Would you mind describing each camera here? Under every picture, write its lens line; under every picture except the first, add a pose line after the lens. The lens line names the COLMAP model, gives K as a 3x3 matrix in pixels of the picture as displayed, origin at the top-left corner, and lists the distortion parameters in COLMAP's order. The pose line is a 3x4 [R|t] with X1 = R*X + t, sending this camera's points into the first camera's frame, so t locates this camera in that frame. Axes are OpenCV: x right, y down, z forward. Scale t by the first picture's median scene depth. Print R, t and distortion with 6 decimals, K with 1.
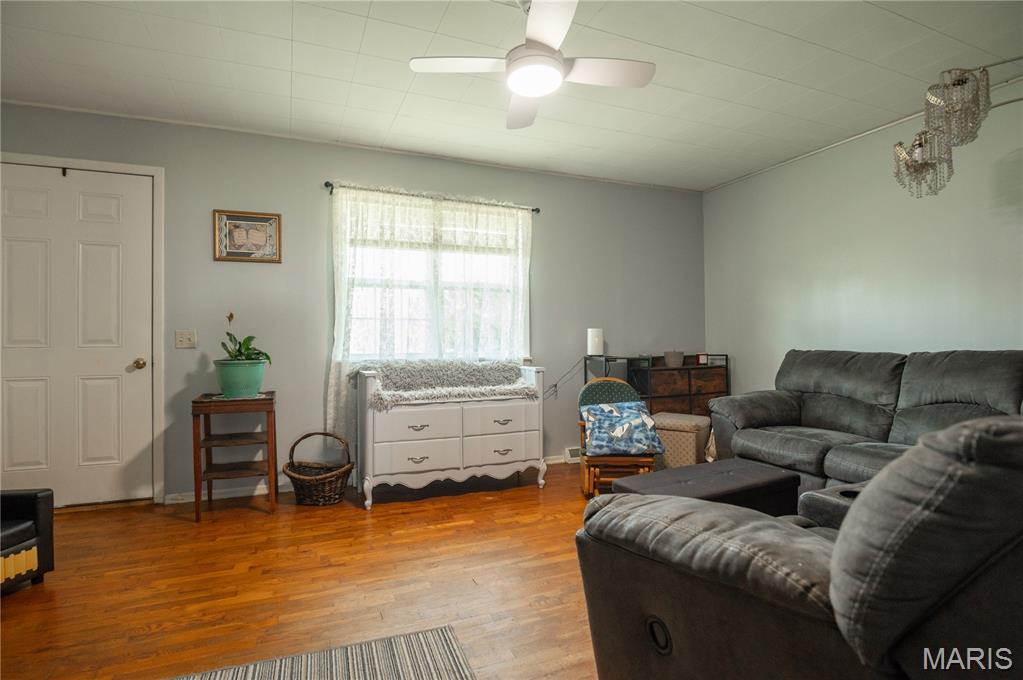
lens RADIAL K [[504.0, 0, 511.6], [0, 504.0, 340.3], [0, 0, 1]] dist [-0.001705, -0.000094]
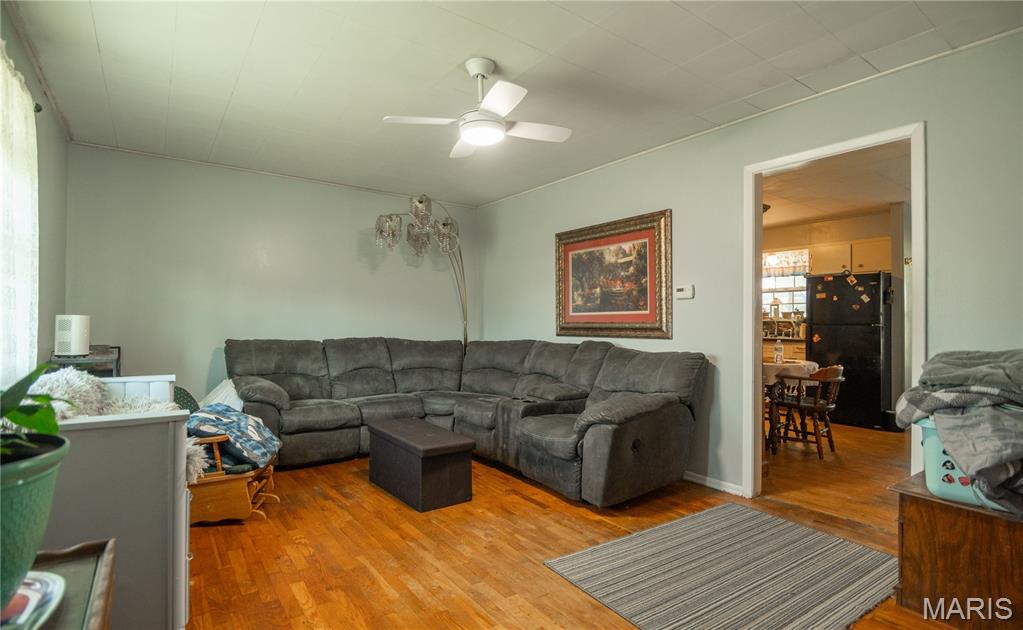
lens RADIAL K [[514.1, 0, 510.8], [0, 514.1, 322.2], [0, 0, 1]] dist [-0.000543, 0.000009]
pose [[-0.233153, 0.025299, 0.972111, -0.863086], [-0.001742, 0.999649, -0.026433, 0.015433], [-0.972439, -0.007856, -0.233027, 0.895702]]
